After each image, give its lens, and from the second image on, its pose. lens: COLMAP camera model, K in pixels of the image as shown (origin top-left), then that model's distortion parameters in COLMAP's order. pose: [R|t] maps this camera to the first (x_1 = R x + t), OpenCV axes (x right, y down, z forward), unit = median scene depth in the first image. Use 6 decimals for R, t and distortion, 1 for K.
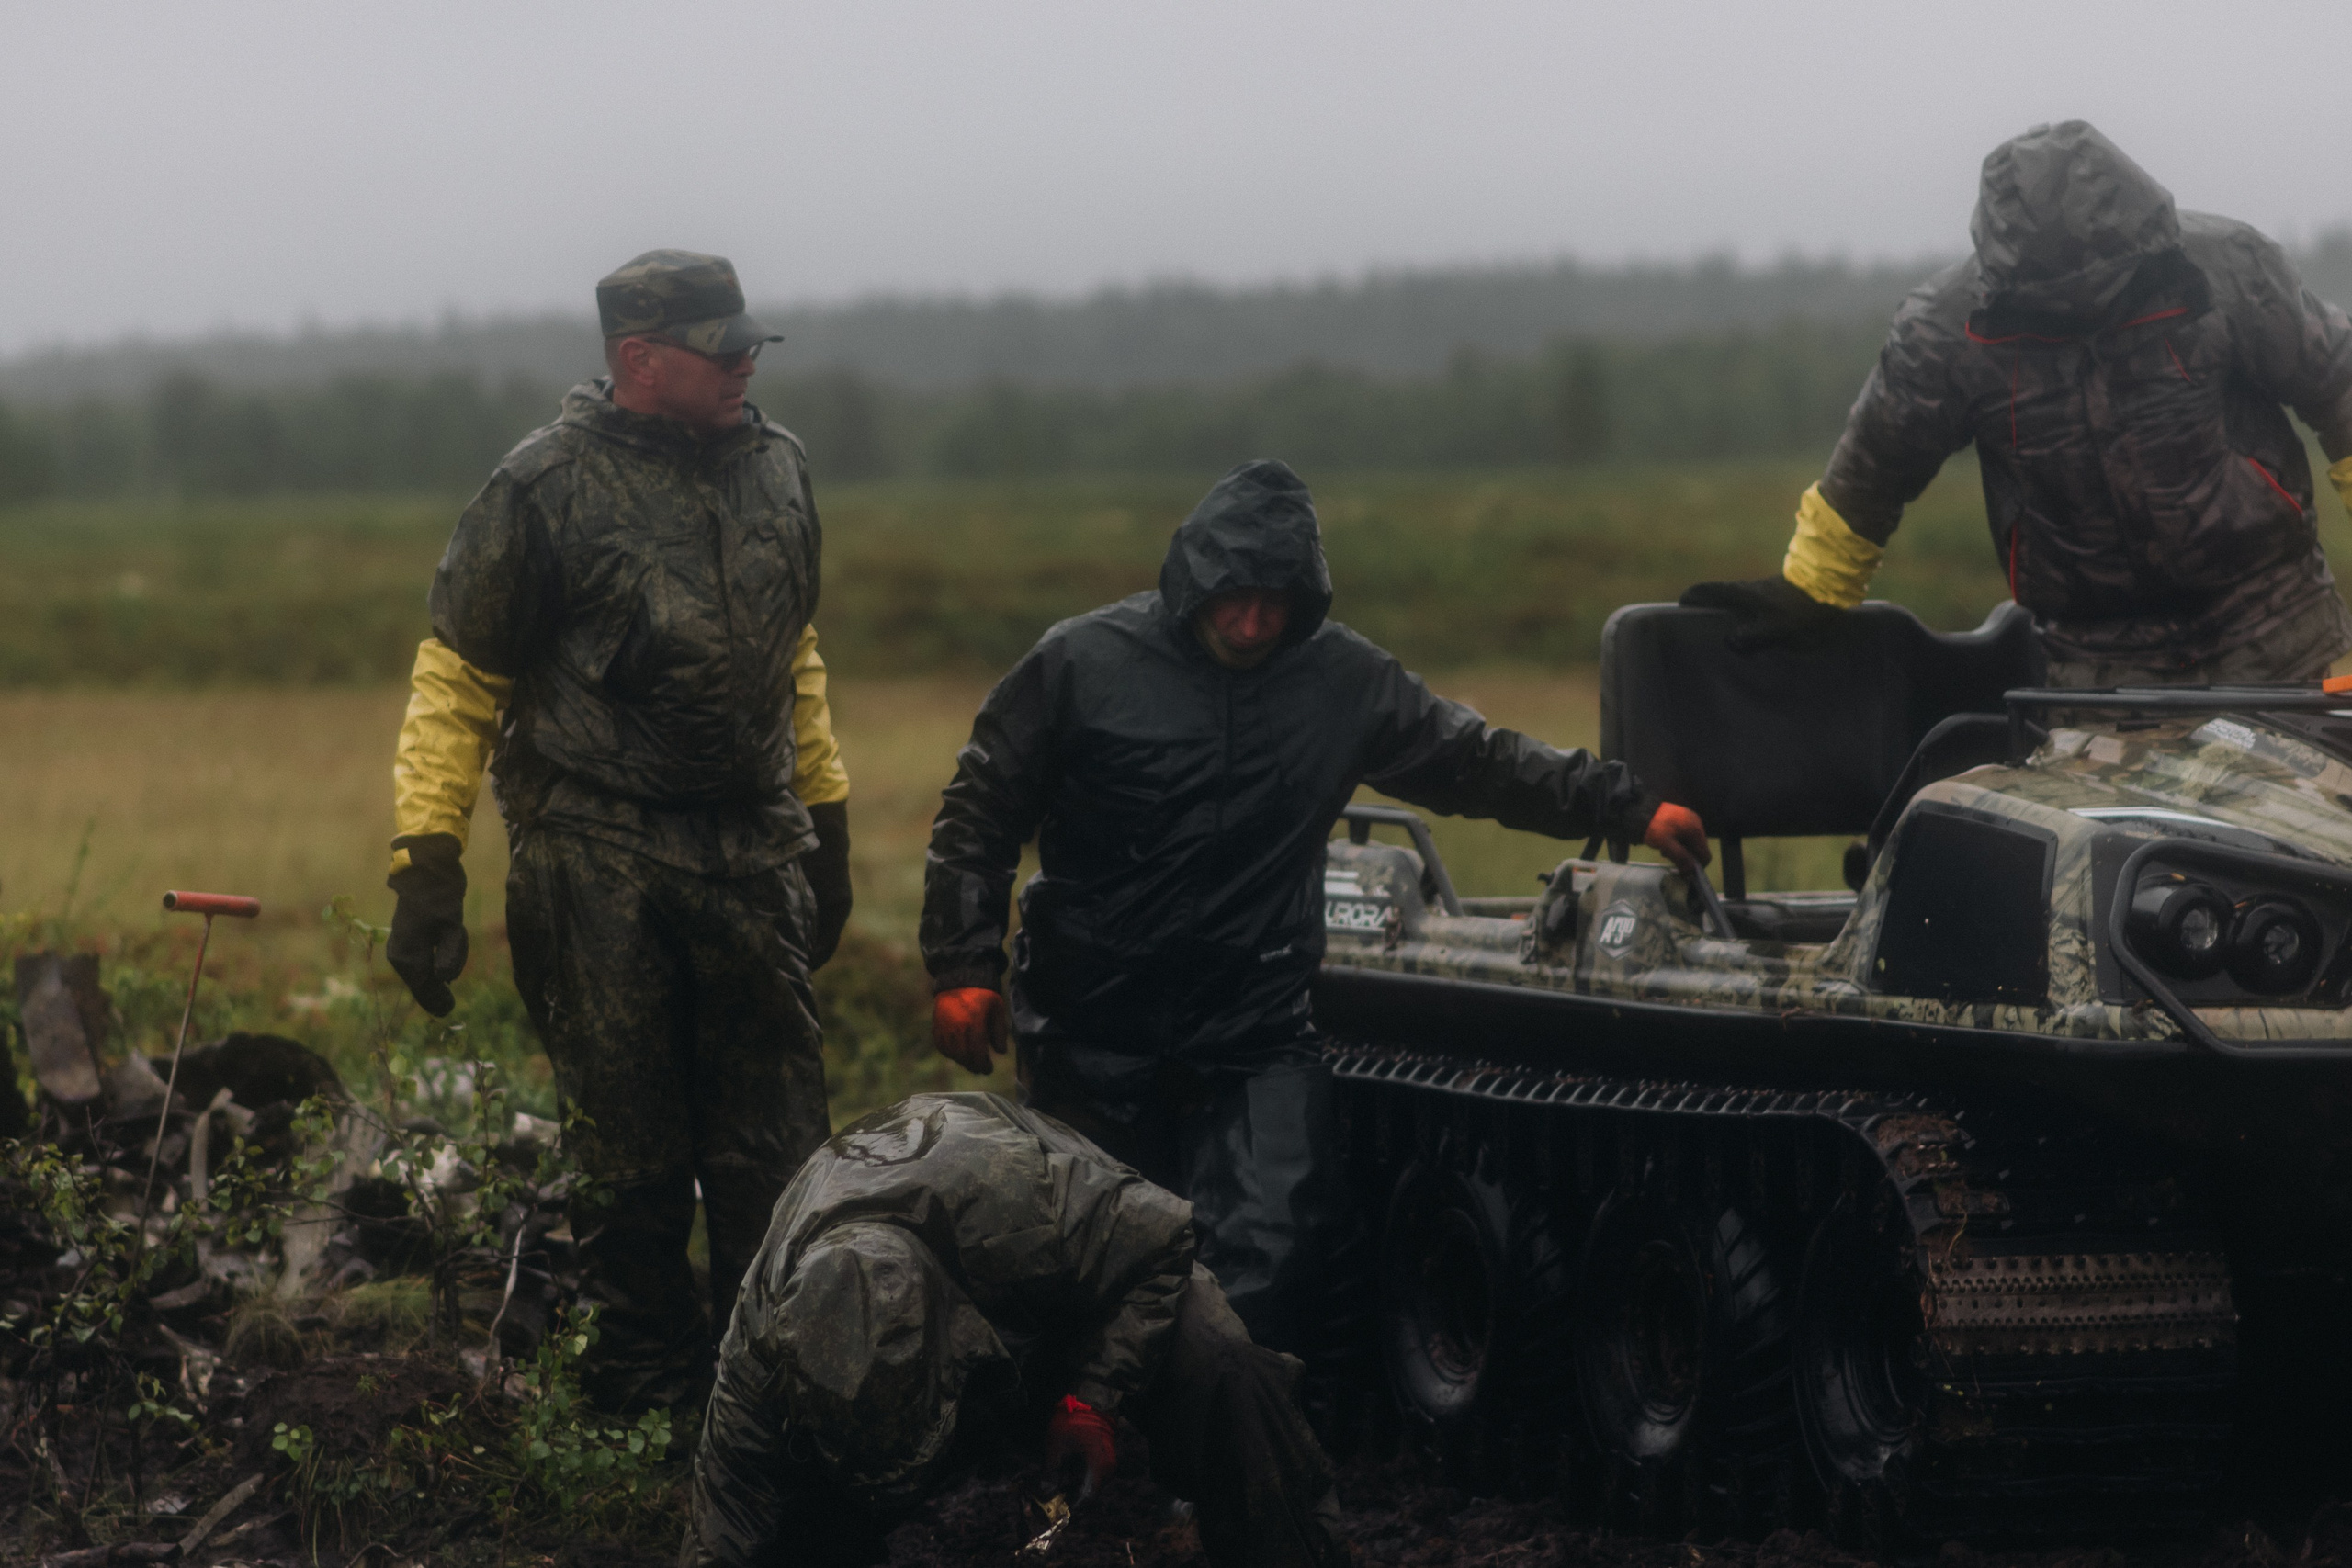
lens RADIAL K [[8599.6, 0, 1176.0], [0, 8599.6, 784.0], [0, 0, 1]] dist [0.177512, 0.692916]
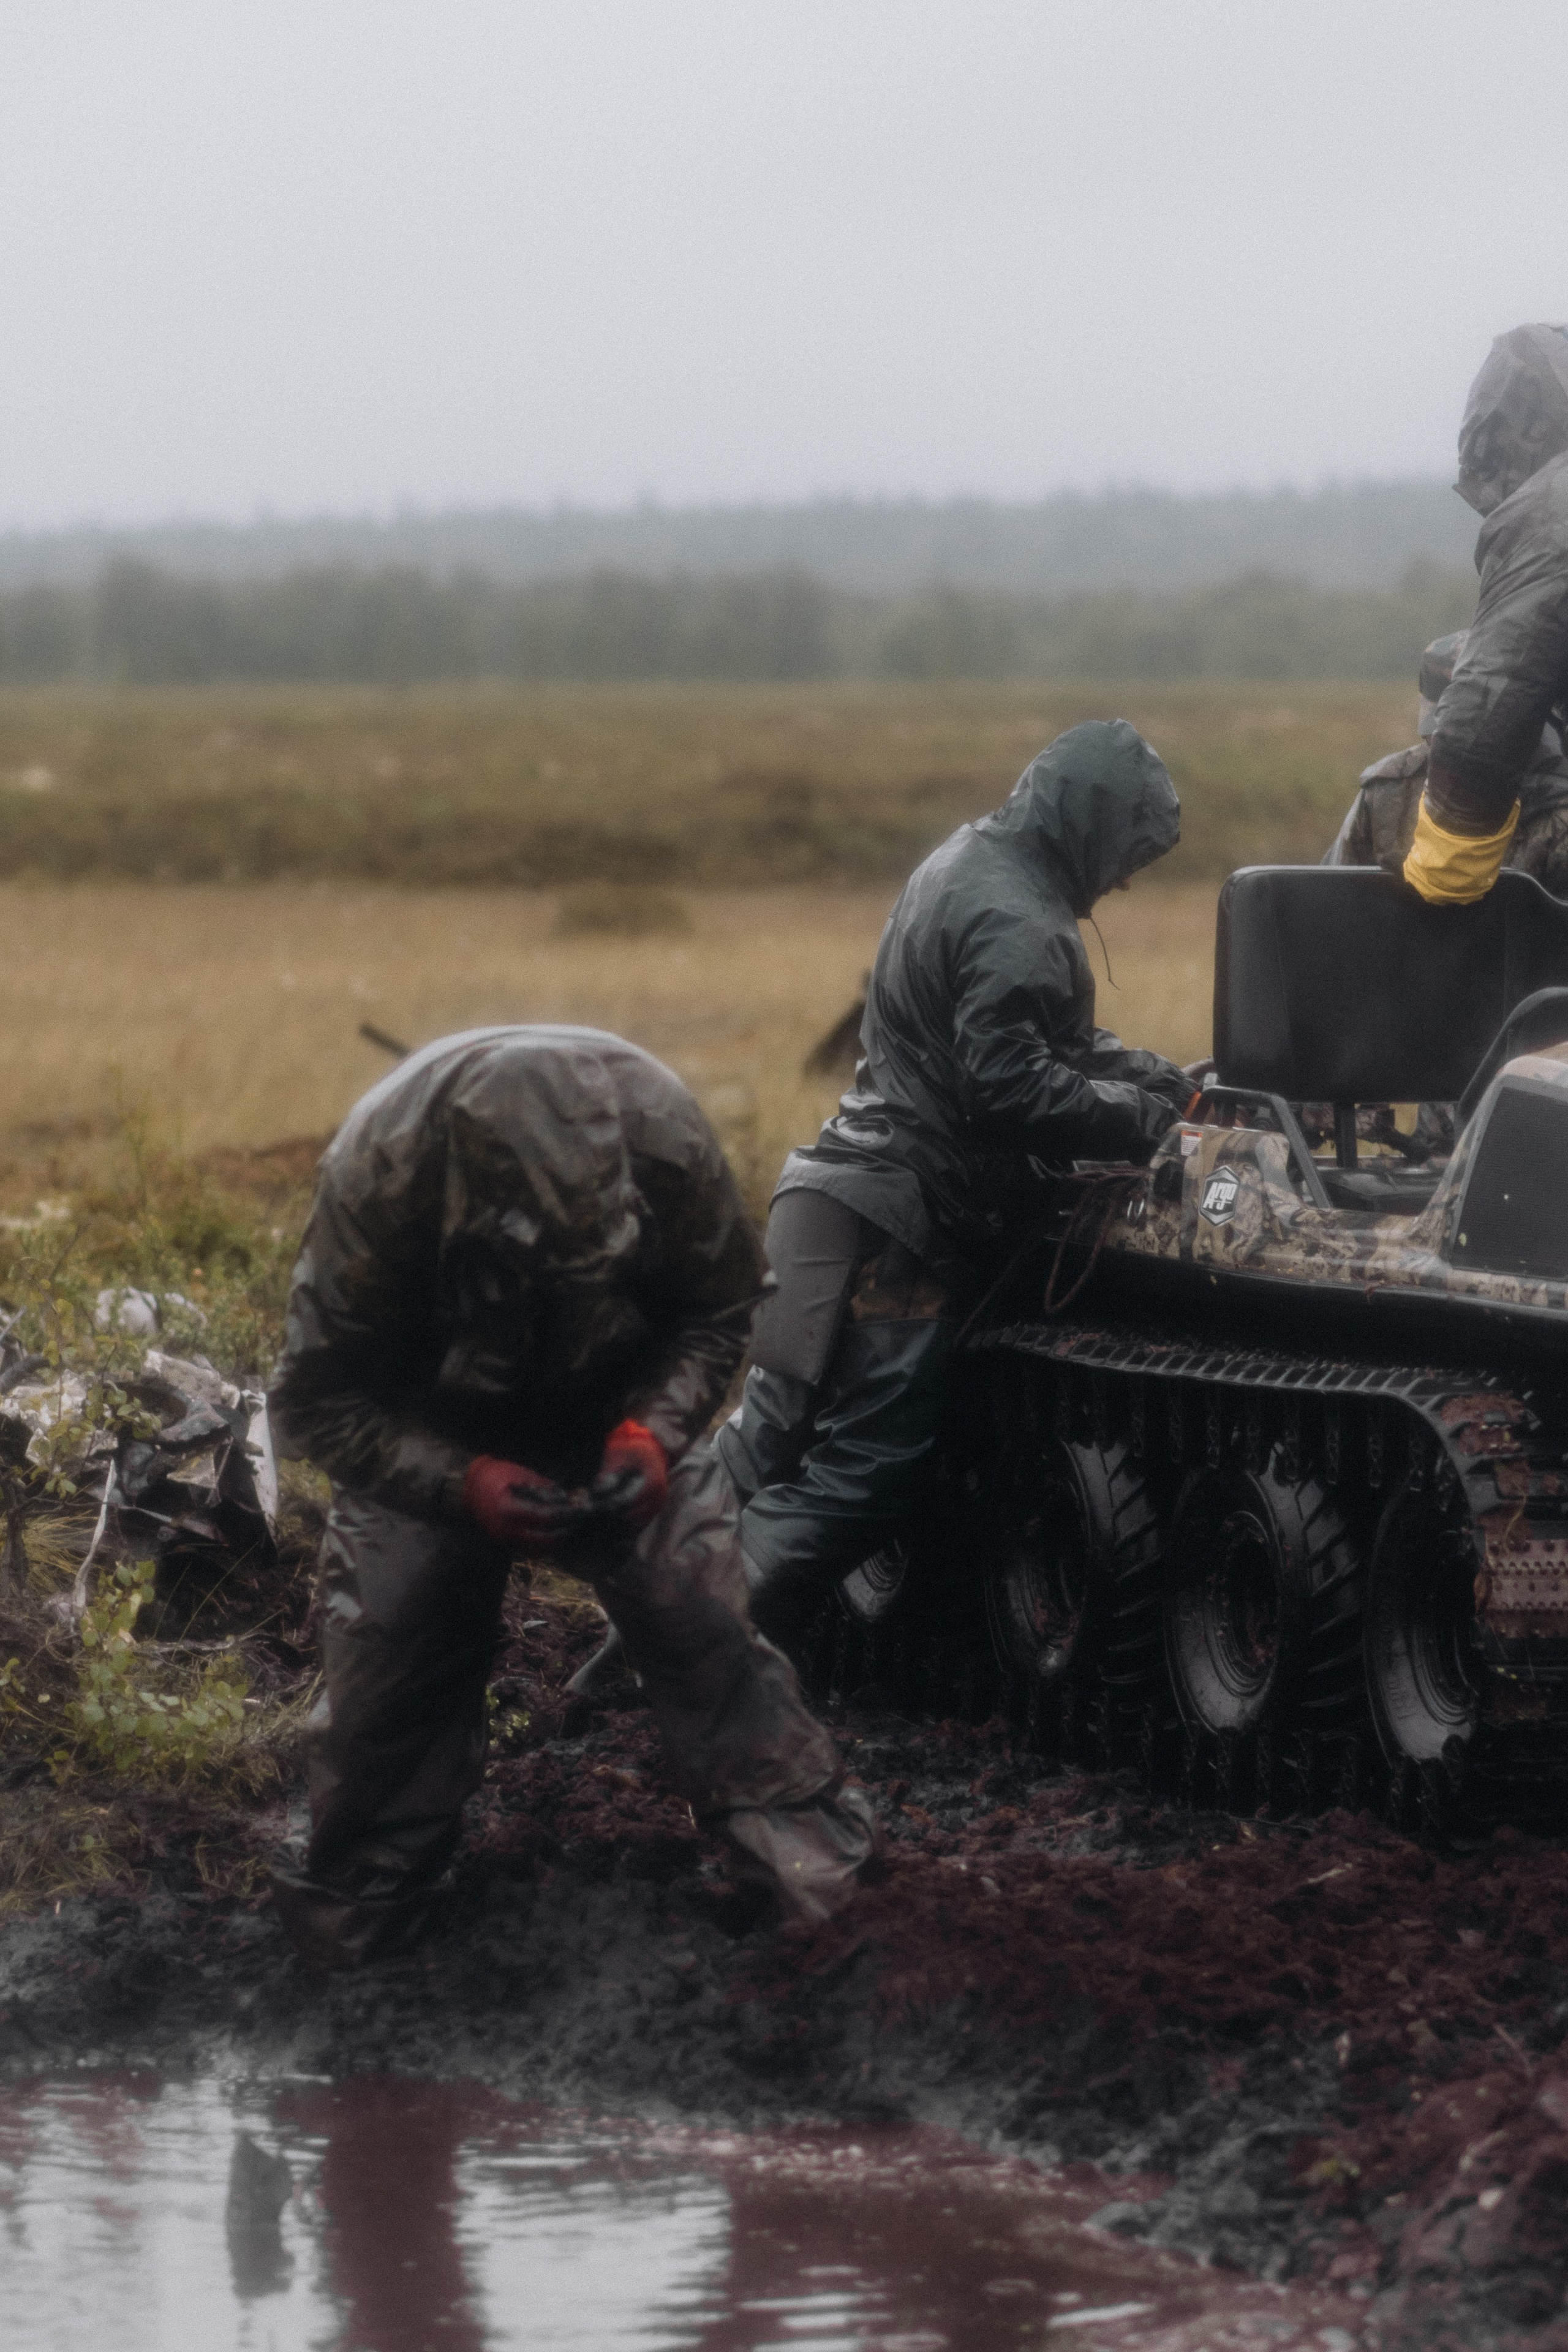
lens RADIAL K [[8600.5, 0, 784.0], [0, 8600.5, 1176.0], [0, 0, 1]] dist [0.177512, 0.692916]
pose [[0.999045, 0.019063, -0.039324, 0.043341], [-0.018168, 0.999571, 0.022971, -0.007728], [0.039745, -0.022235, 0.998962, 0.008611]]
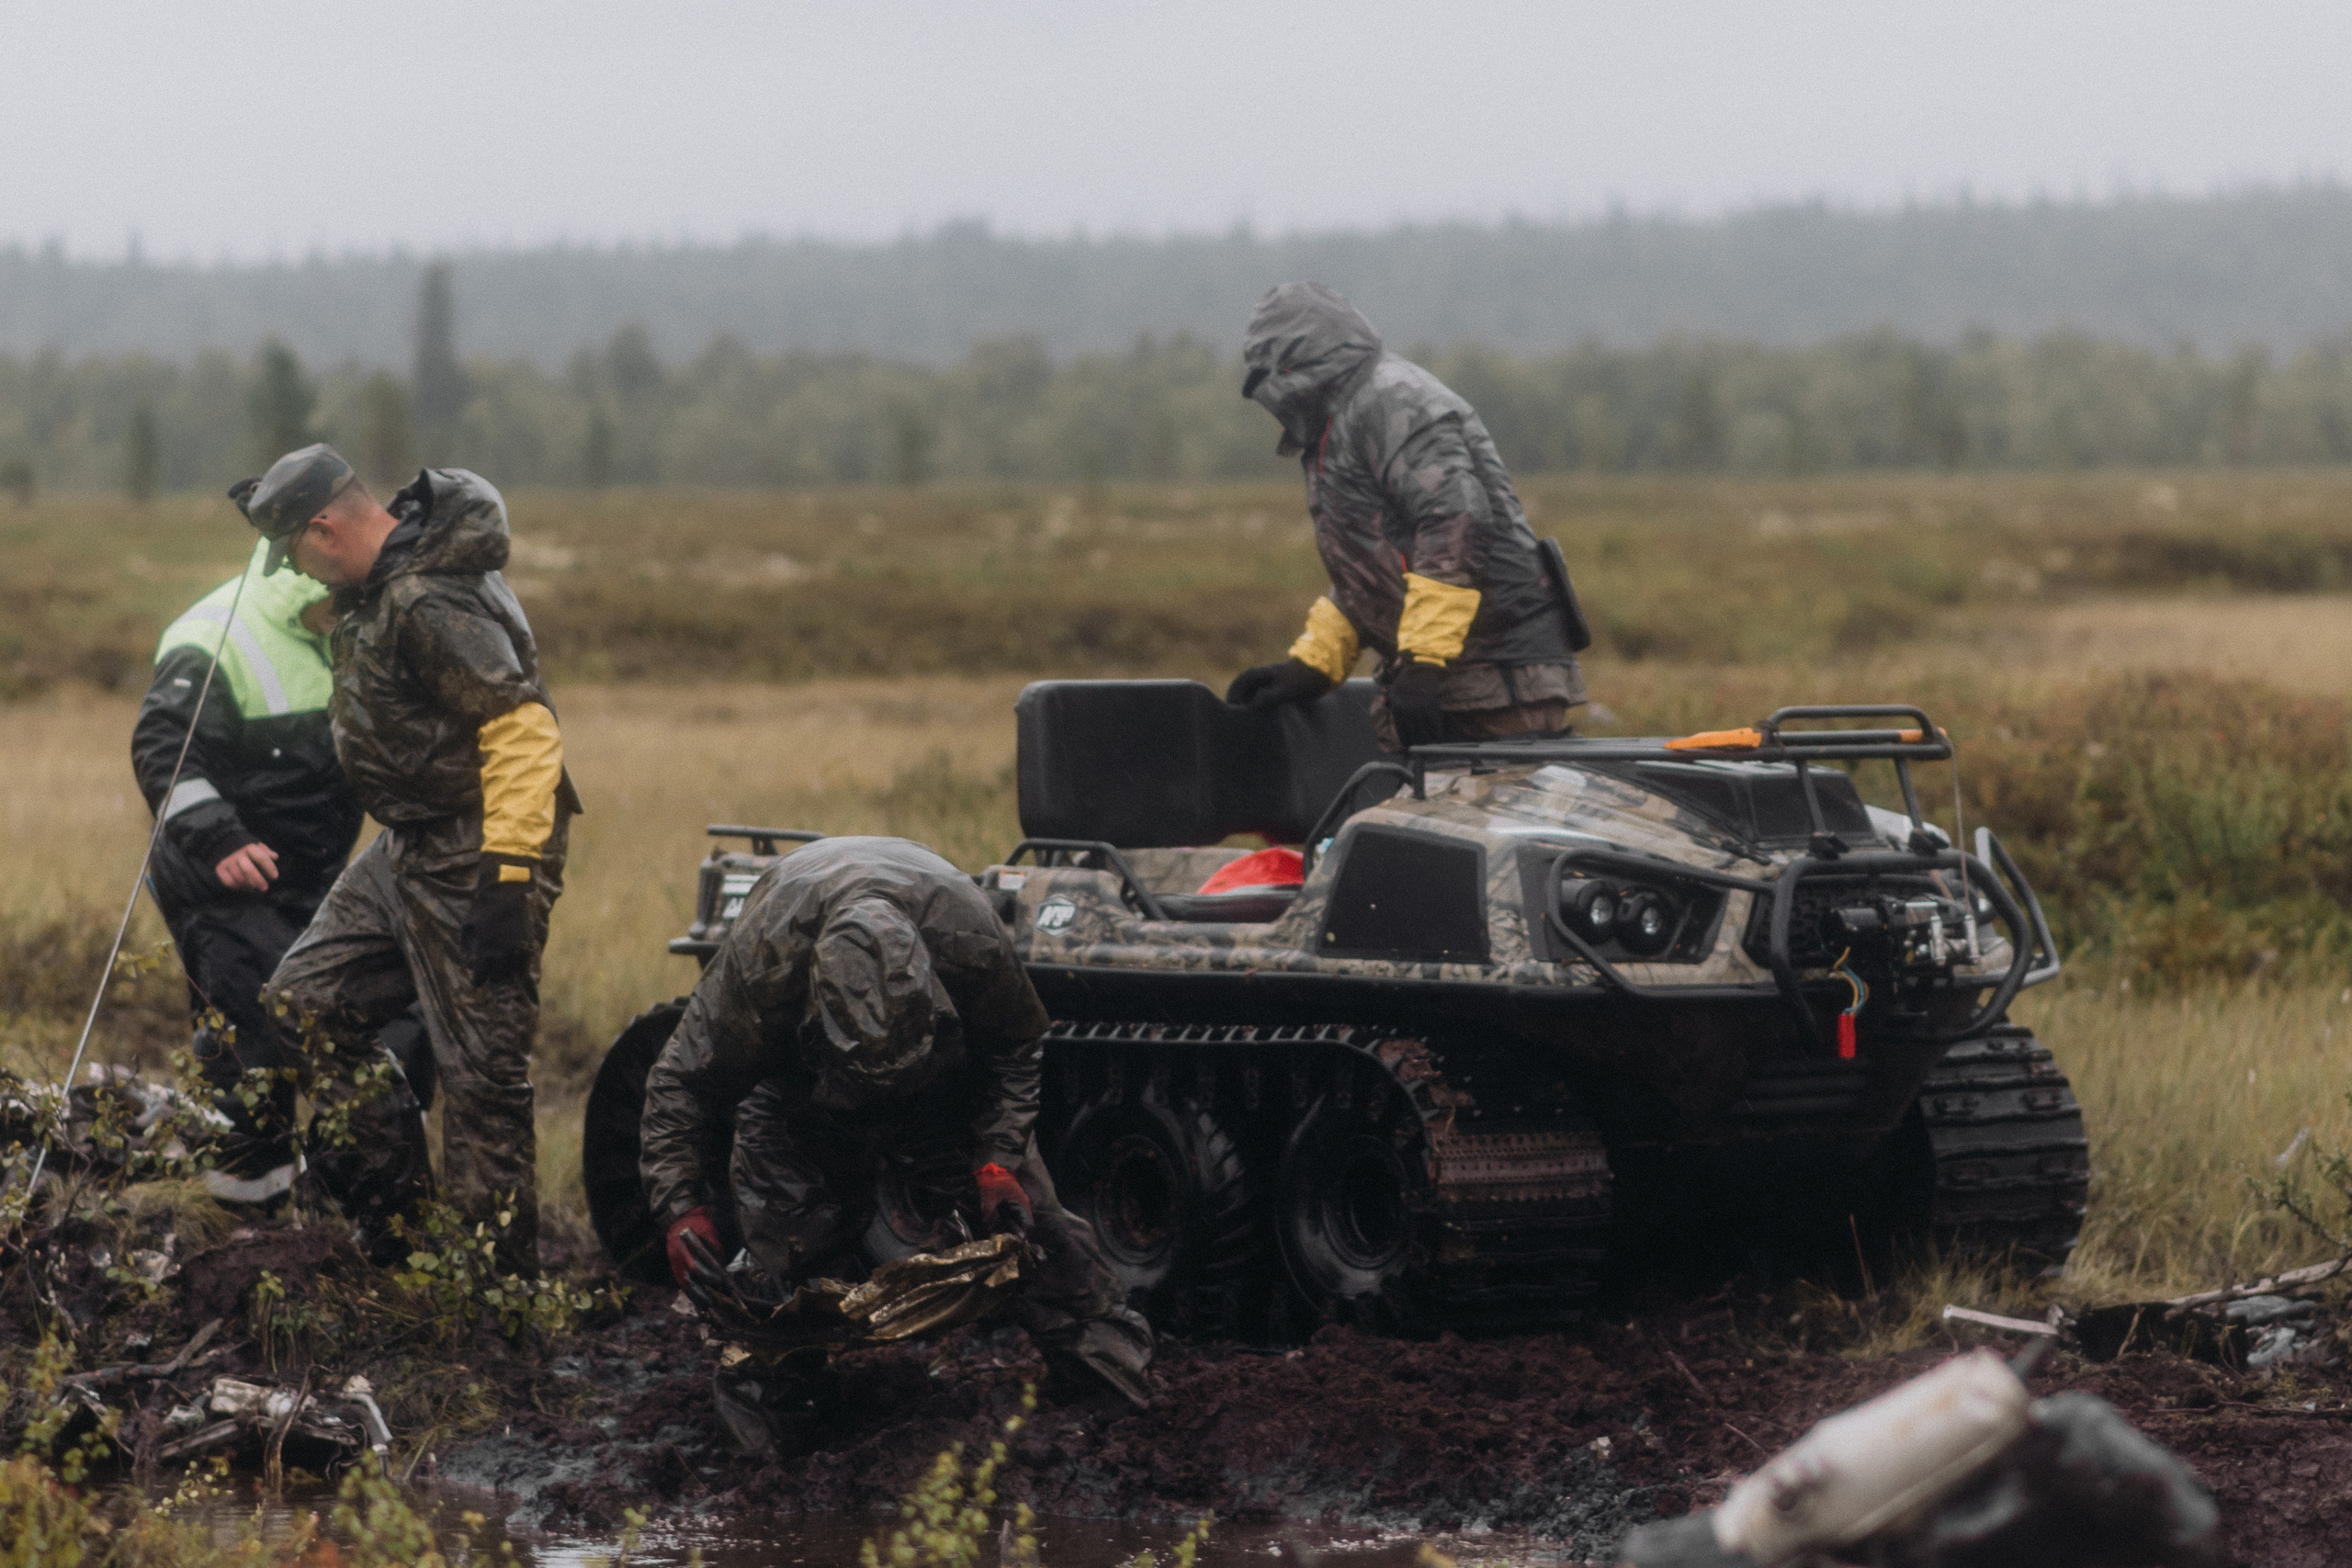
lens RADIAL K [[8599.6, 0, 1176.0], [0, 8599.6, 784.0], [0, 0, 1]] dist [0.177512, 0.692916]
pose [[0.950526, 0.000238, 0.310646, -0.392330], [0.000669, 0.999996, -0.002813, -0.000519], [-0.310645, 0.002882, 0.950522, -0.357053]]
